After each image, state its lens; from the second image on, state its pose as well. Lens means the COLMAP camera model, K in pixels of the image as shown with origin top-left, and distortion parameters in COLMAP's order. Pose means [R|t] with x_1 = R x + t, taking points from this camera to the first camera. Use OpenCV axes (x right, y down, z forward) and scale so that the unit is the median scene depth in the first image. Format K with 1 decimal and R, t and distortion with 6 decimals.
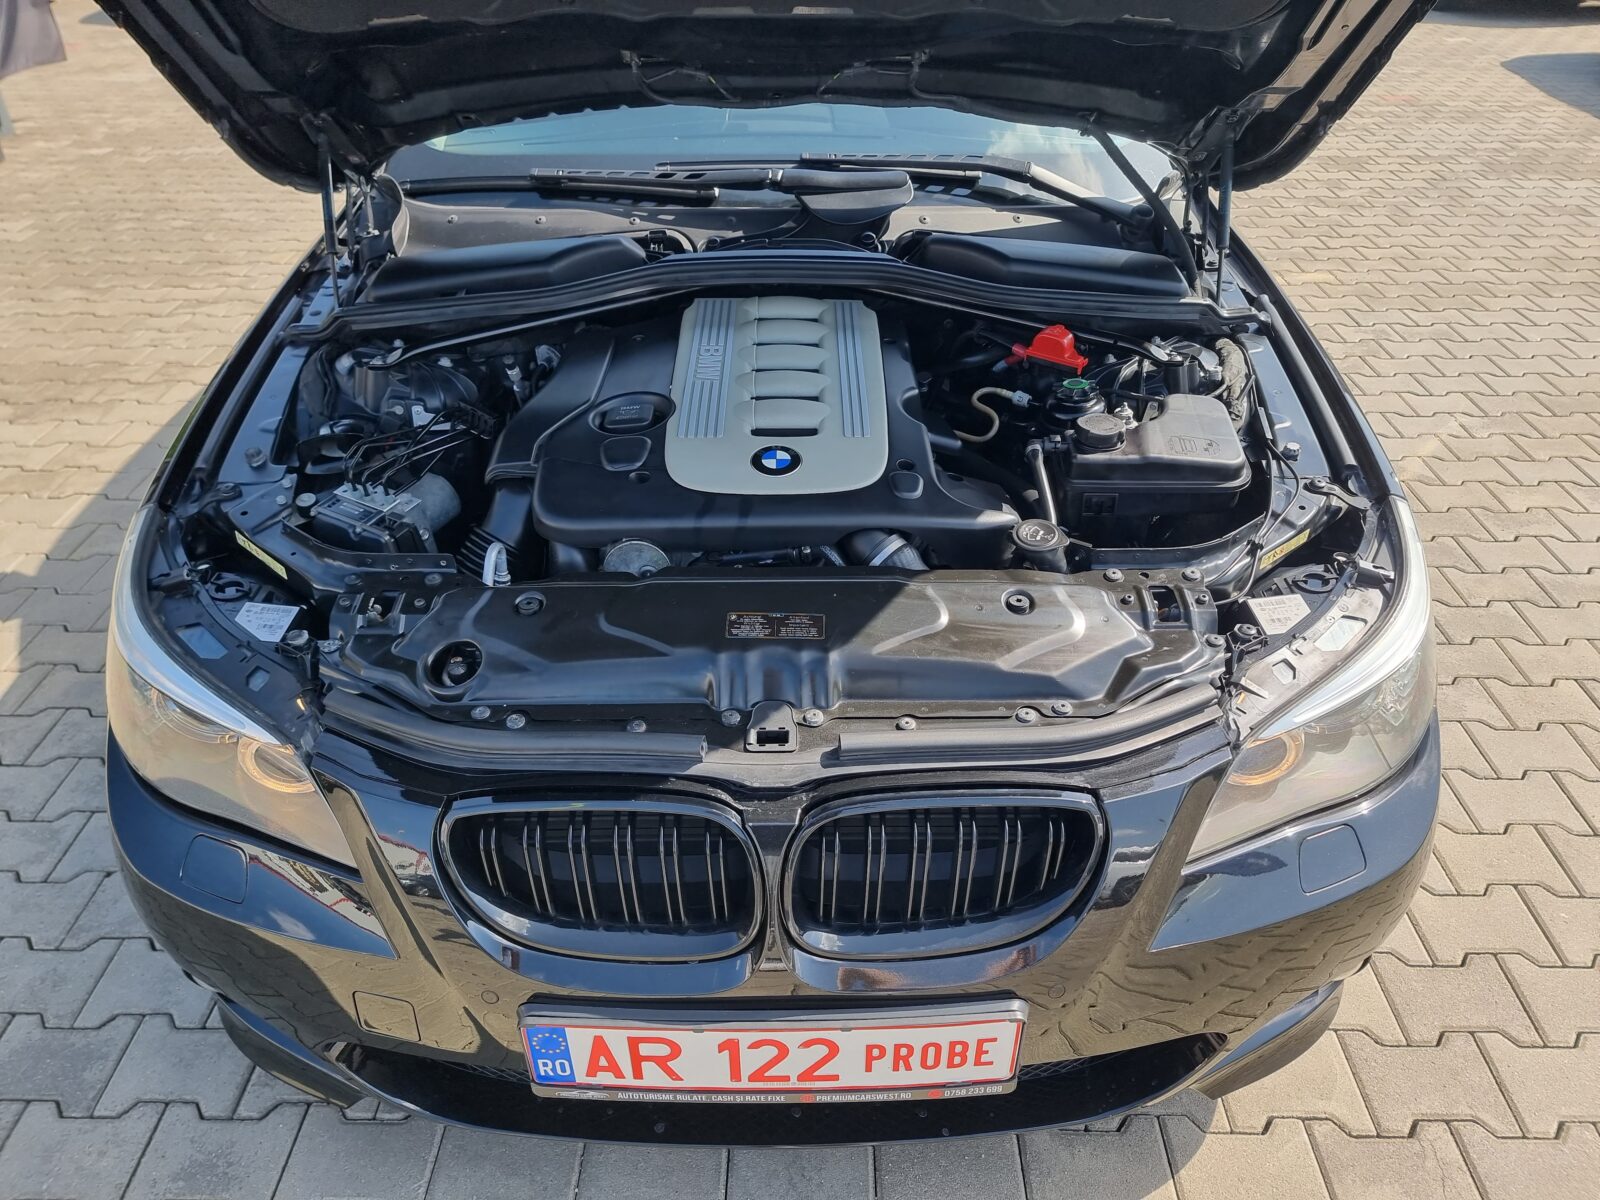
lens RADIAL K [[1110.4, 0, 807.3], [0, 1110.4, 594.8], [0, 0, 1]] dist [0.072811, -0.060072]
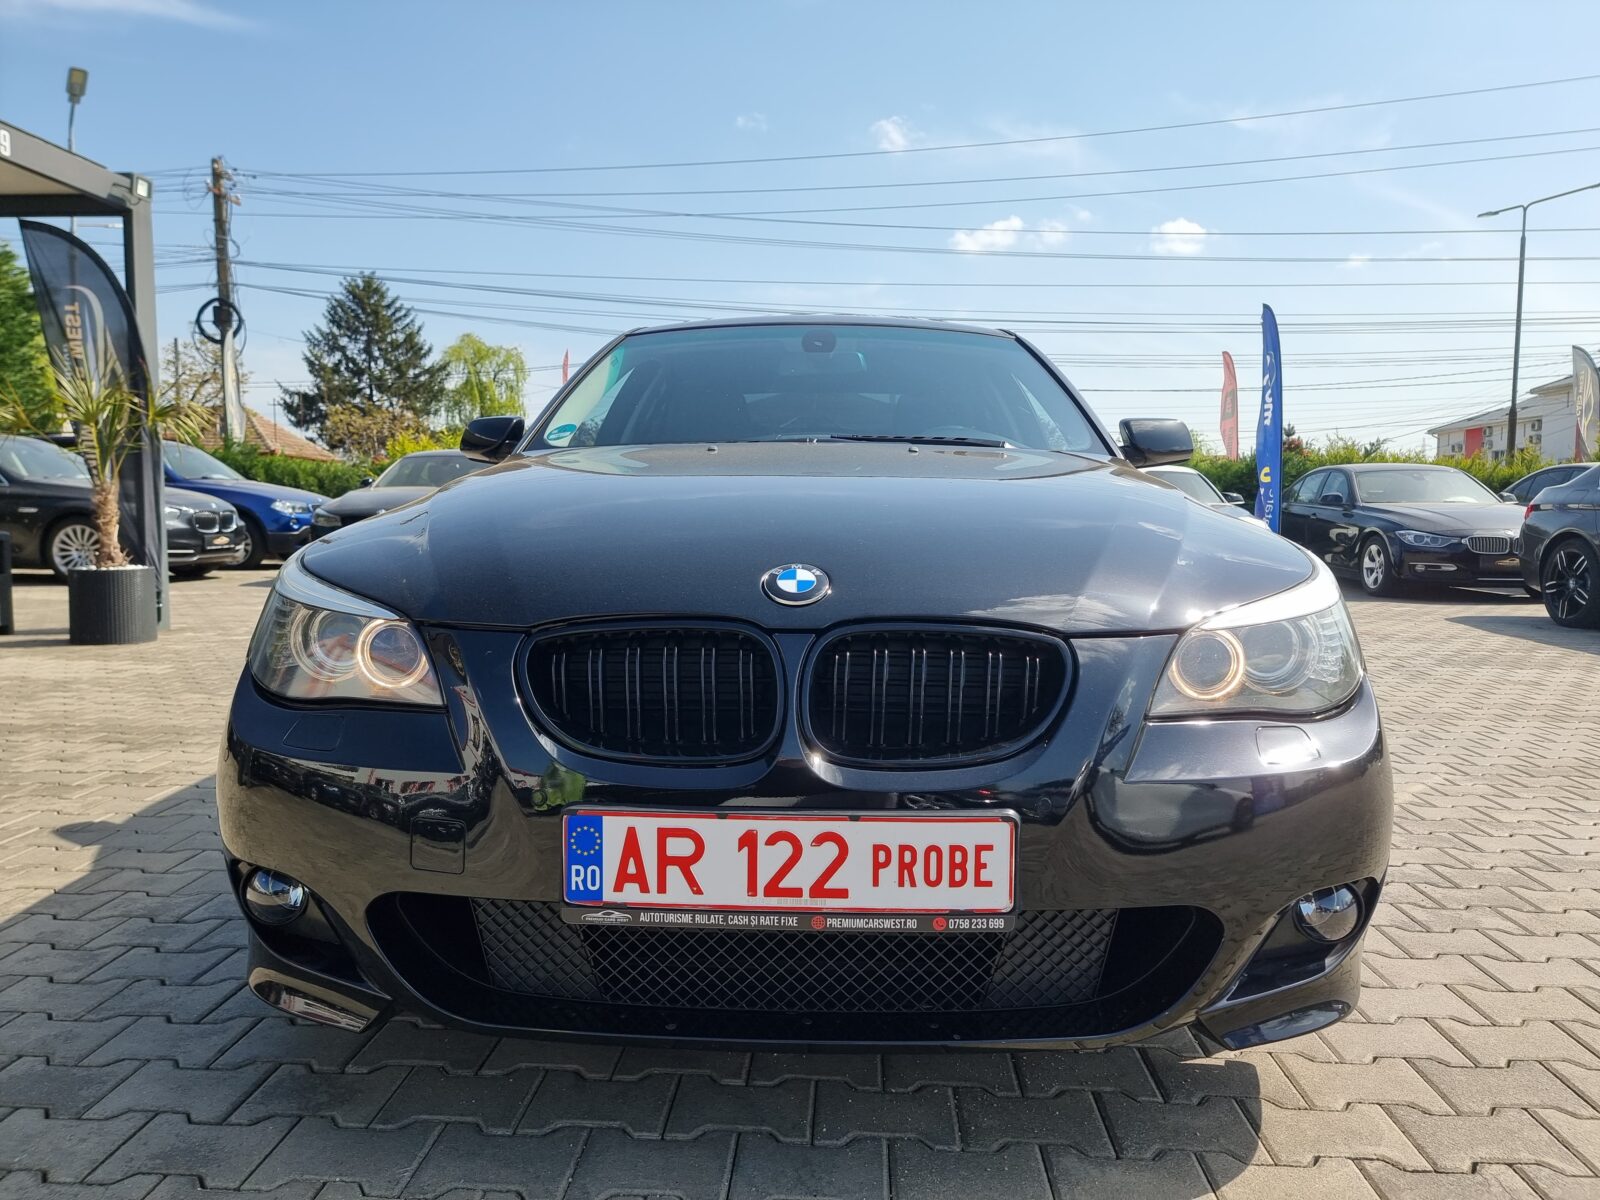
lens RADIAL K [[1110.4, 0, 807.3], [0, 1110.4, 594.8], [0, 0, 1]] dist [0.072811, -0.060072]
pose [[0.999325, 0.013775, -0.034065, 0.021517], [-0.029365, 0.856674, -0.515021, 0.735929], [0.022088, 0.515673, 0.856500, -0.058964]]
